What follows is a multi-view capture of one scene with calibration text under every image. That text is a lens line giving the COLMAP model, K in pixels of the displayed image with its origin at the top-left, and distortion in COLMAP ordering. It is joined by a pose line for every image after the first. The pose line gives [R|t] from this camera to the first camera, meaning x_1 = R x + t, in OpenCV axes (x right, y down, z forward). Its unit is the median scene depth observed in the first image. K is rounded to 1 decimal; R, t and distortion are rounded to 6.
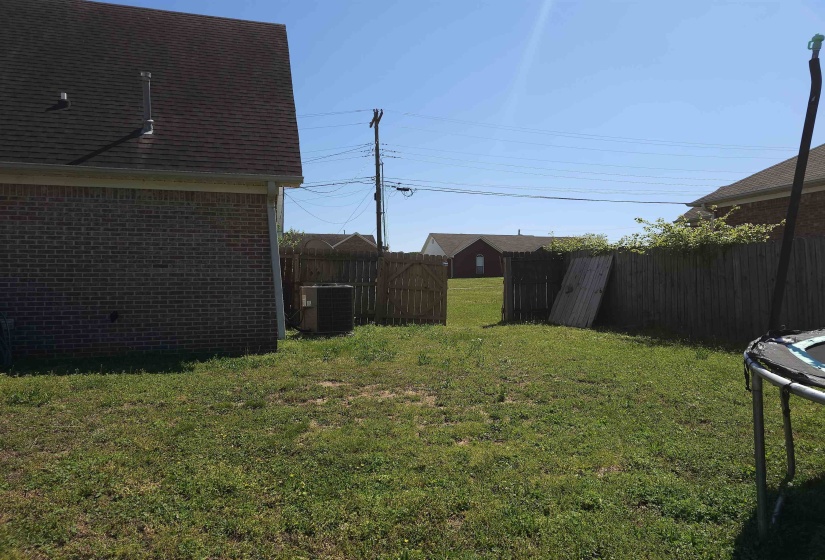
lens RADIAL K [[519.6, 0, 412.5], [0, 519.6, 280.0], [0, 0, 1]] dist [0.002034, 0.000370]
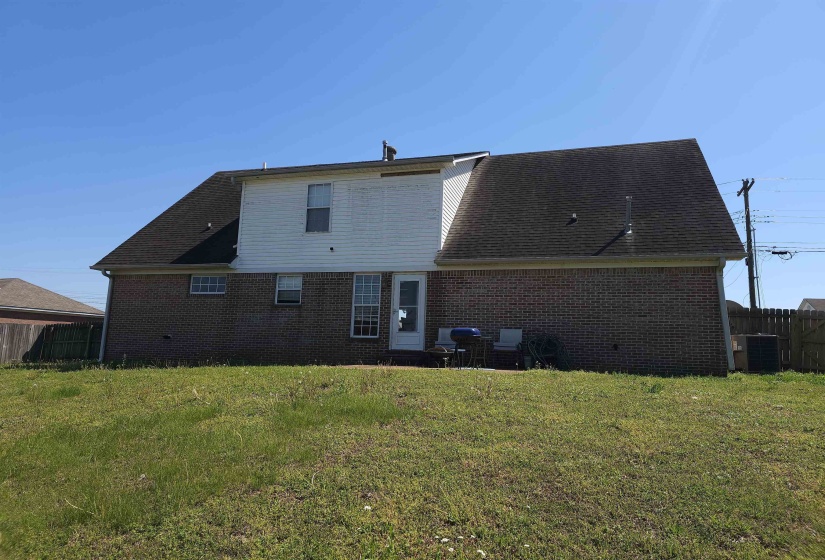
lens RADIAL K [[519.6, 0, 412.5], [0, 519.6, 280.0], [0, 0, 1]] dist [0.002034, 0.000370]
pose [[0.830976, -0.042518, -0.554681, -0.168897], [-0.033926, 0.991346, -0.126815, 0.077409], [0.555273, 0.124199, 0.822342, -0.597425]]
